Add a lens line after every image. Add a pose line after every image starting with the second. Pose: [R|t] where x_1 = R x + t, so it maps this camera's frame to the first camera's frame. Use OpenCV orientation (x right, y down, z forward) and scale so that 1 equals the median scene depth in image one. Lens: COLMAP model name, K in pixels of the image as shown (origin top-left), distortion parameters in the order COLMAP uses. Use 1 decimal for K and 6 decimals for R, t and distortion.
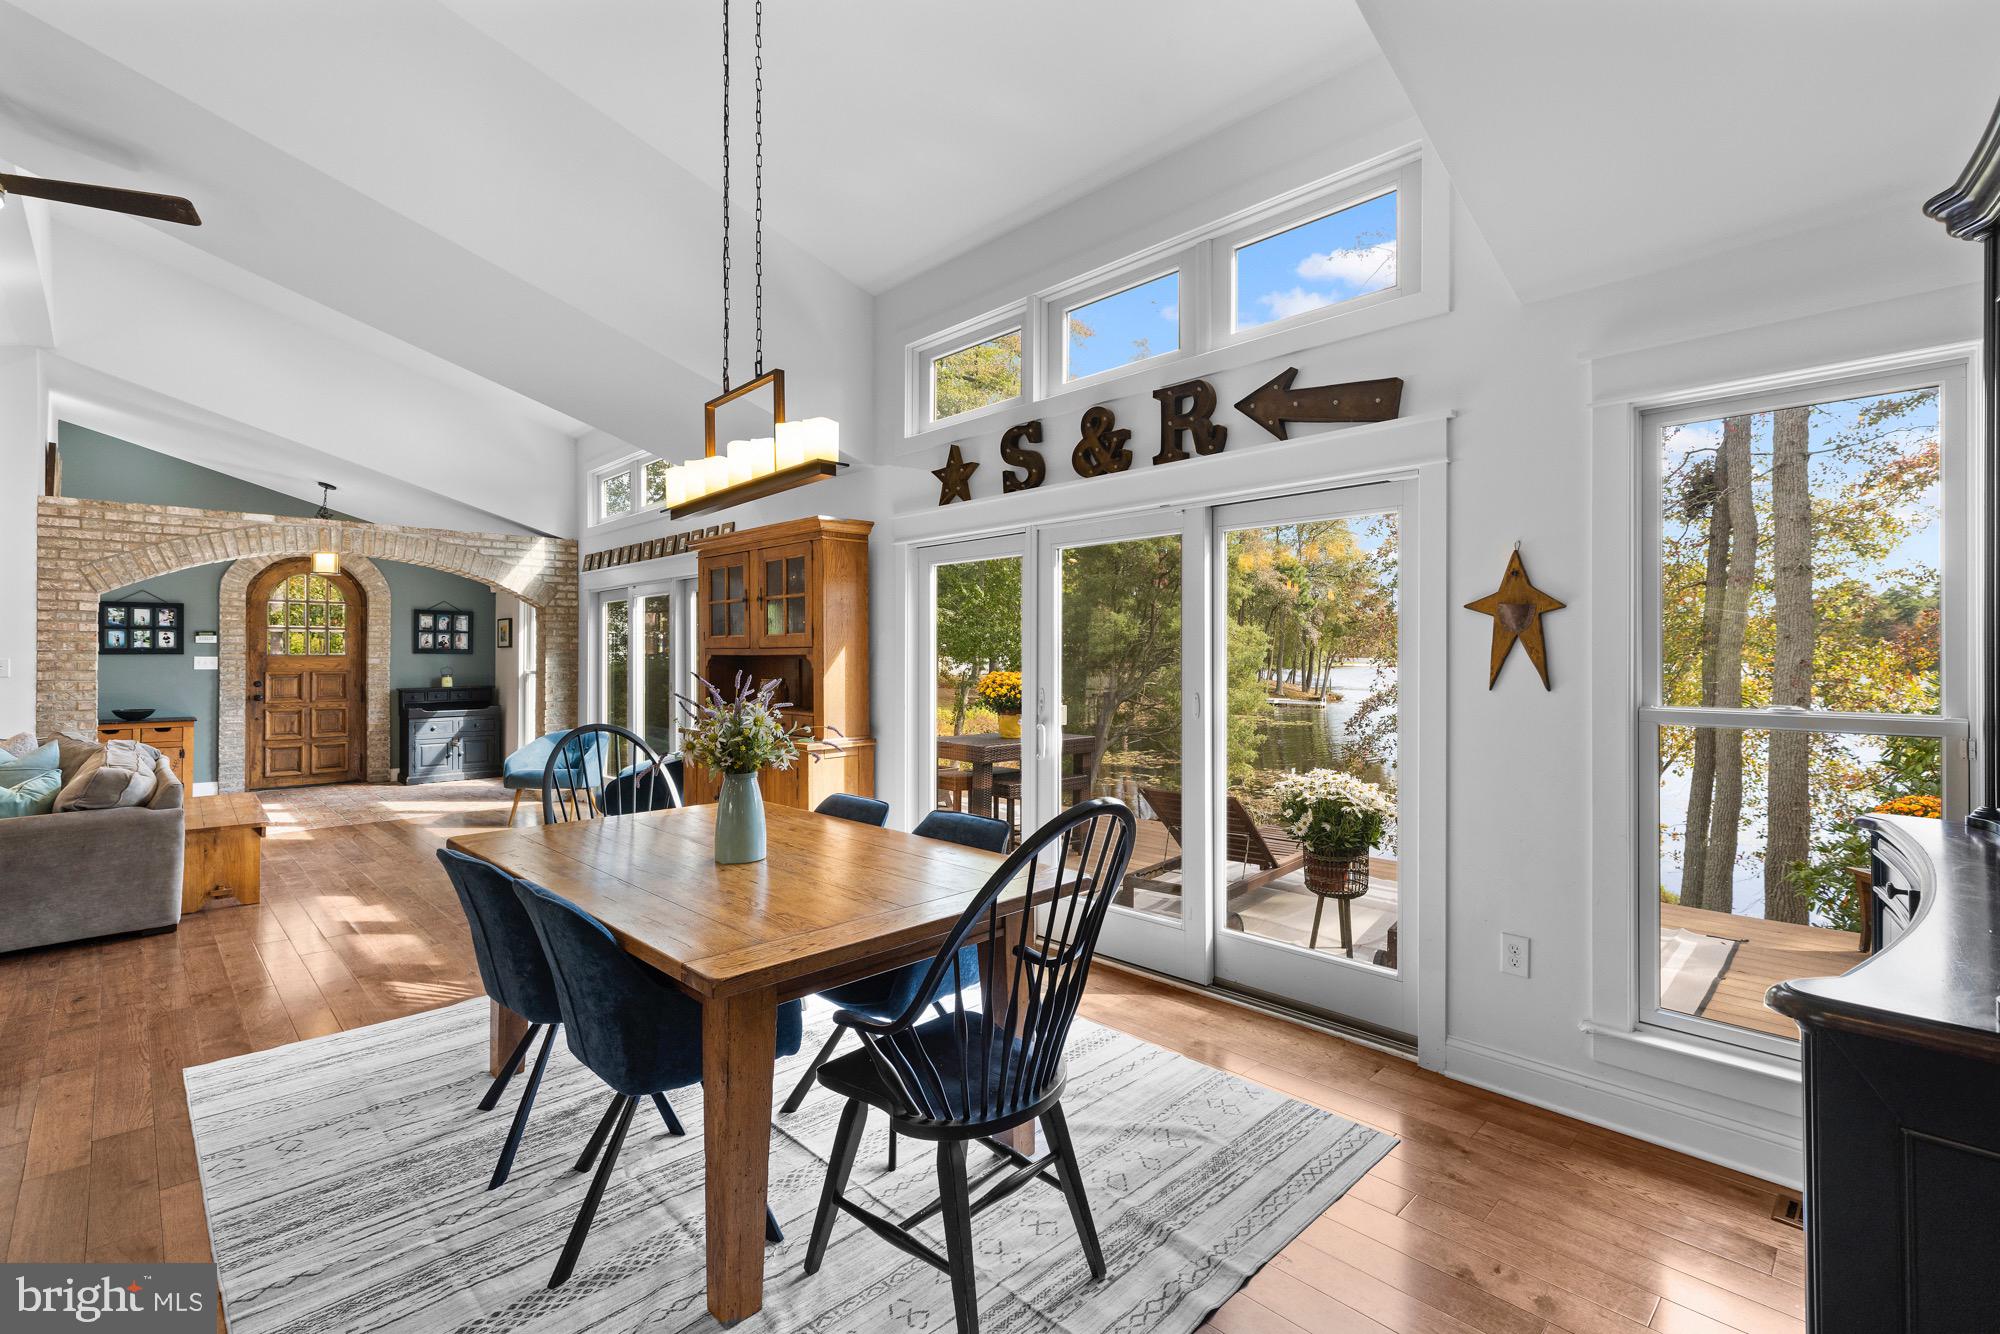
lens RADIAL K [[891.5, 0, 996.1], [0, 891.5, 653.1], [0, 0, 1]] dist [0.005517, -0.000323]
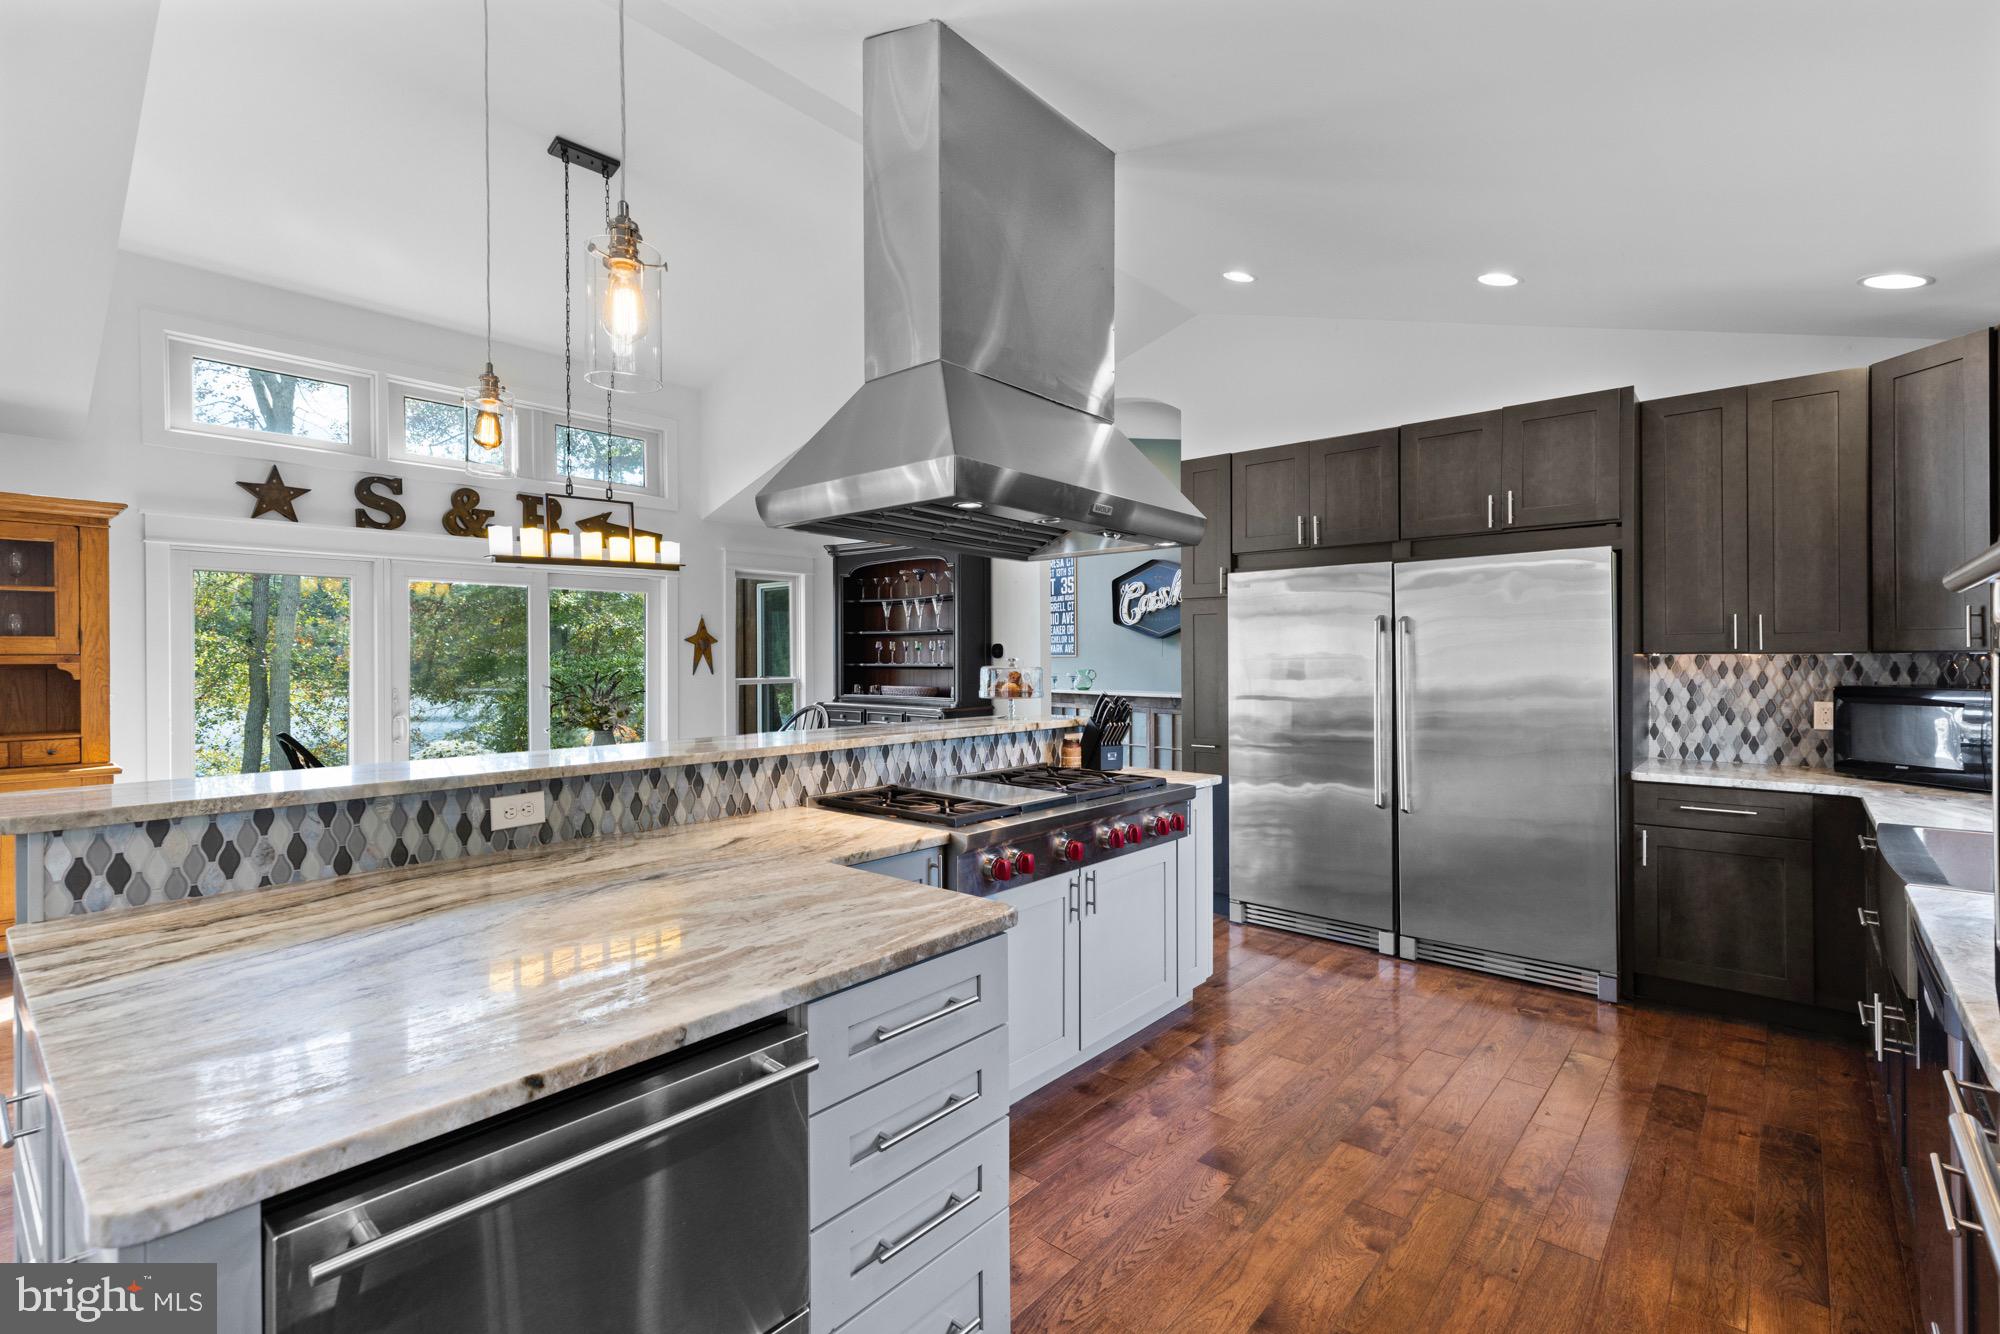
lens RADIAL K [[891.5, 0, 1009.0], [0, 891.5, 661.2], [0, 0, 1]] dist [0.005517, -0.000323]
pose [[-0.084155, -0.000431, 0.996453, -1.519991], [0.007830, 0.999969, 0.001094, 0.007338], [-0.996422, 0.007894, -0.084149, 0.278281]]
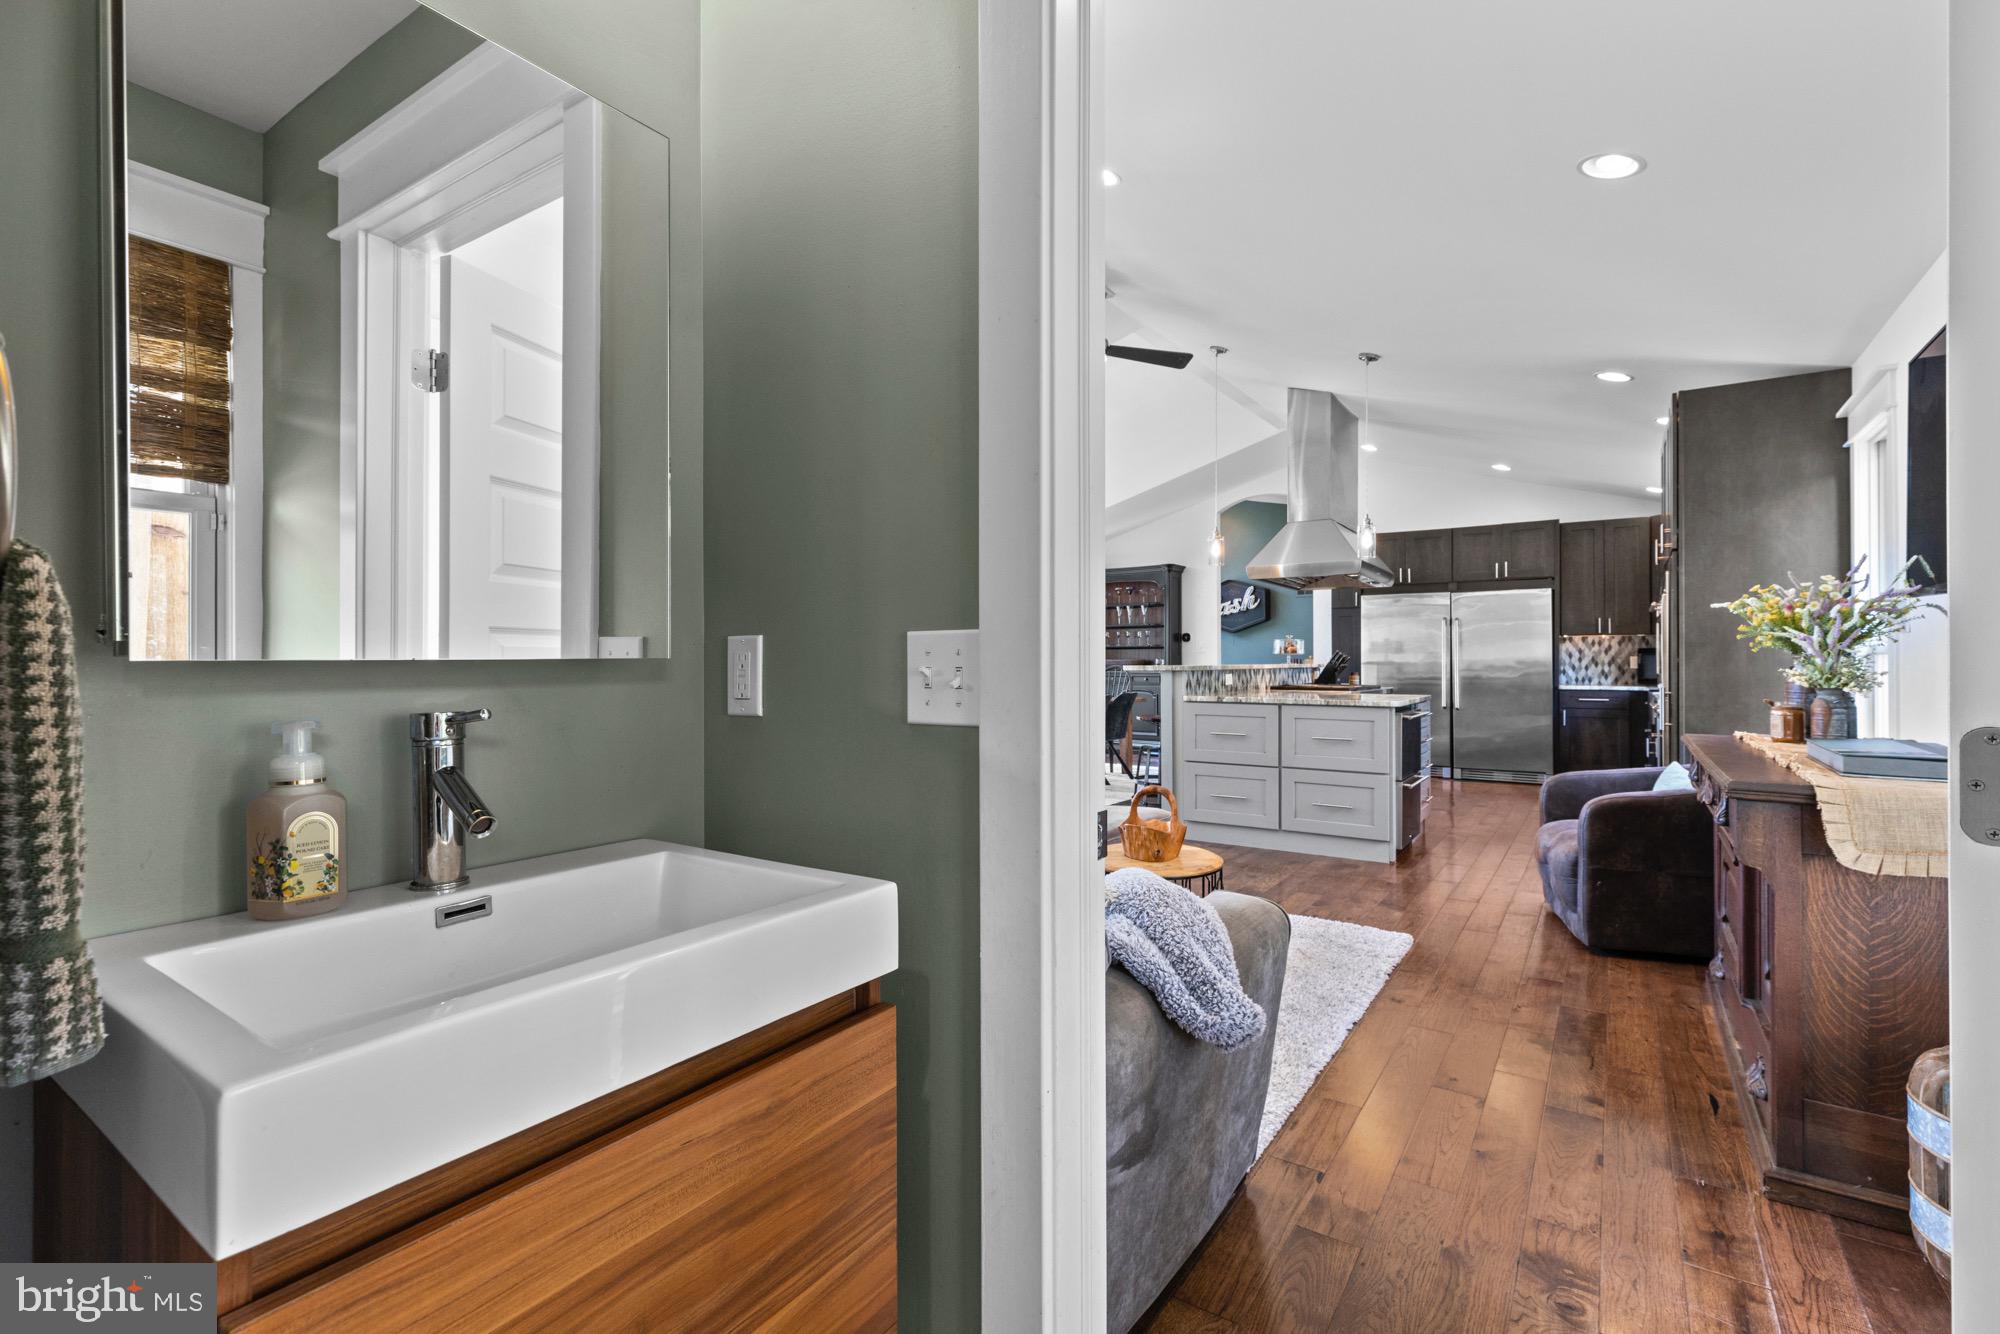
lens RADIAL K [[891.5, 0, 1007.8], [0, 891.5, 658.3], [0, 0, 1]] dist [0.005517, -0.000323]
pose [[-0.199599, 0.005071, 0.979865, -2.568083], [0.004385, 0.999981, -0.004282, 0.071218], [-0.979868, 0.003442, -0.199617, 1.363726]]
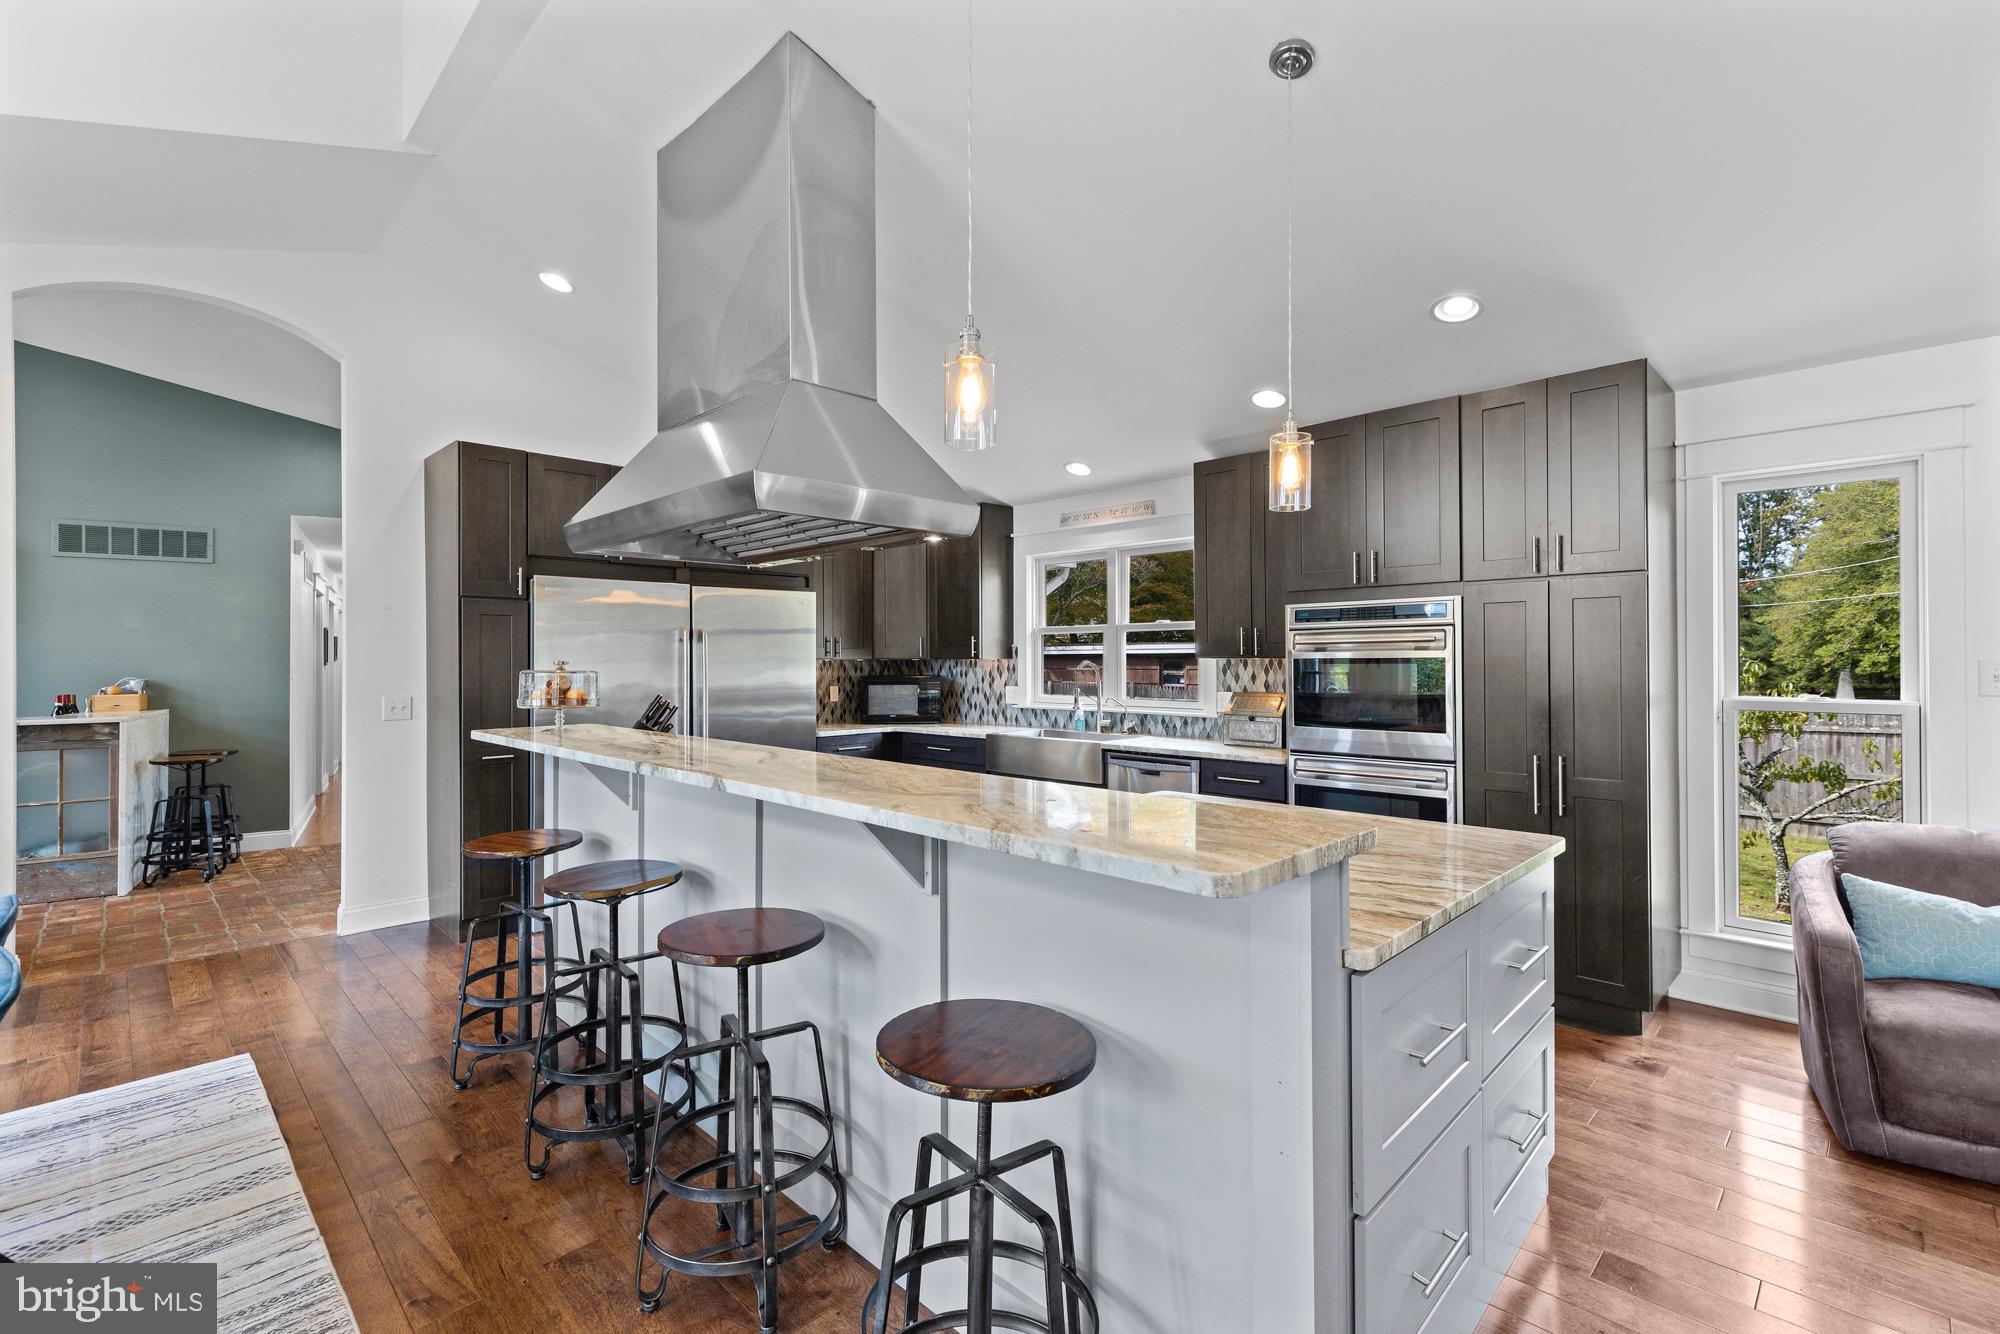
lens RADIAL K [[891.5, 0, 987.1], [0, 891.5, 658.0], [0, 0, 1]] dist [0.005517, -0.000323]
pose [[-0.999982, 0.005341, -0.002552, -0.889032], [0.005337, 0.999985, 0.001508, 0.002295], [0.002560, 0.001494, -0.999996, 1.124046]]
